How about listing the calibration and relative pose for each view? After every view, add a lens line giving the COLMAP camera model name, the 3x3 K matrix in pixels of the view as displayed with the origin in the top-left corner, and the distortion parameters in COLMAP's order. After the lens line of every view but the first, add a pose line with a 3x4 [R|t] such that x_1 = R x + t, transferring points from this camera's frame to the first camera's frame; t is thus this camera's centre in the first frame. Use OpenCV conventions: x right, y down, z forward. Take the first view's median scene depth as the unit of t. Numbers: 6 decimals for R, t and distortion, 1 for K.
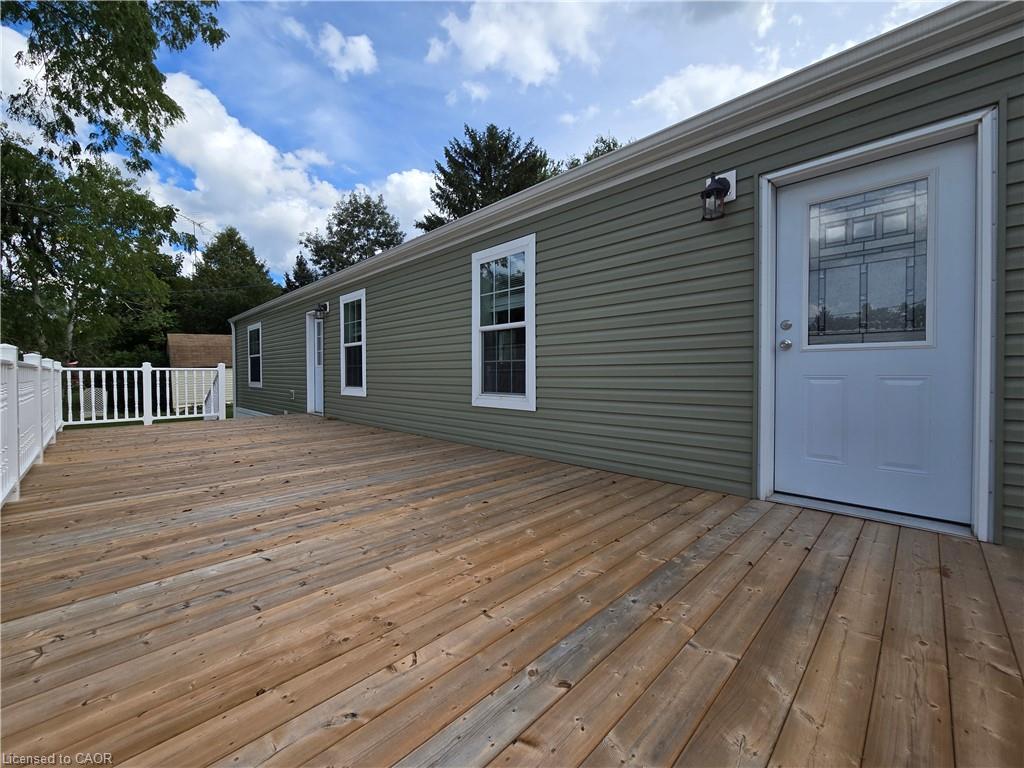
lens RADIAL K [[424.7, 0, 505.4], [0, 424.7, 382.2], [0, 0, 1]] dist [-0.000297, -0.000029]
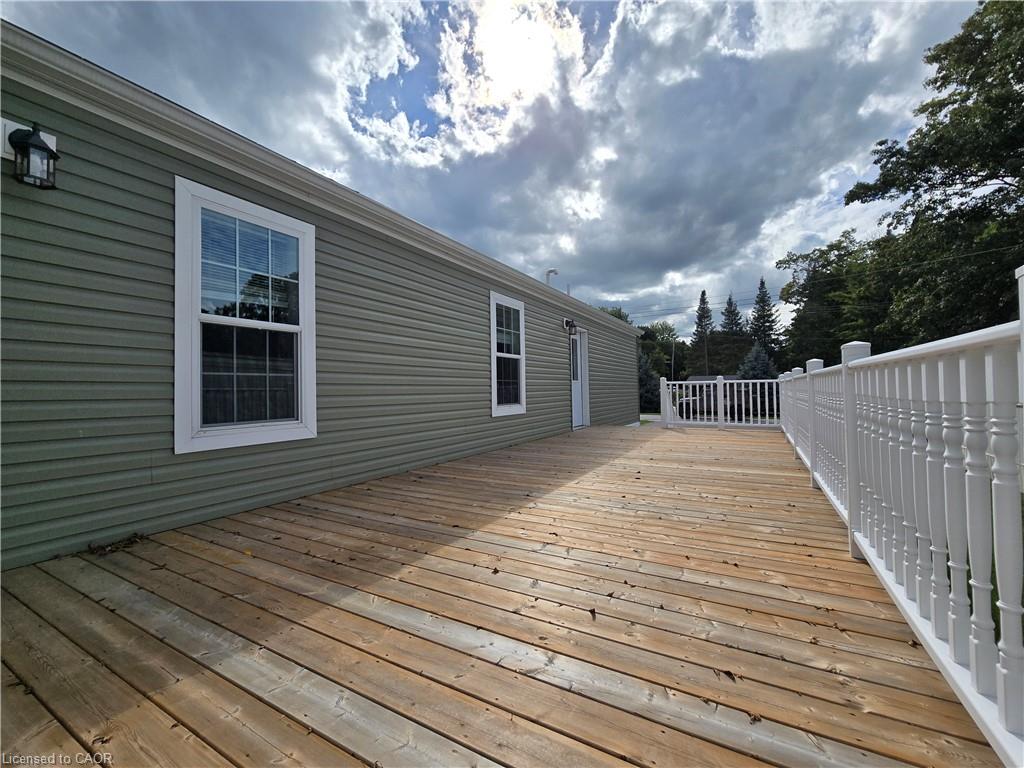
lens RADIAL K [[424.7, 0, 505.4], [0, 424.7, 382.2], [0, 0, 1]] dist [-0.000297, -0.000029]
pose [[-0.259758, 0.024632, 0.965360, -1.188939], [0.029742, 0.999404, -0.017498, -0.019651], [-0.965216, 0.024167, -0.260336, 1.222606]]
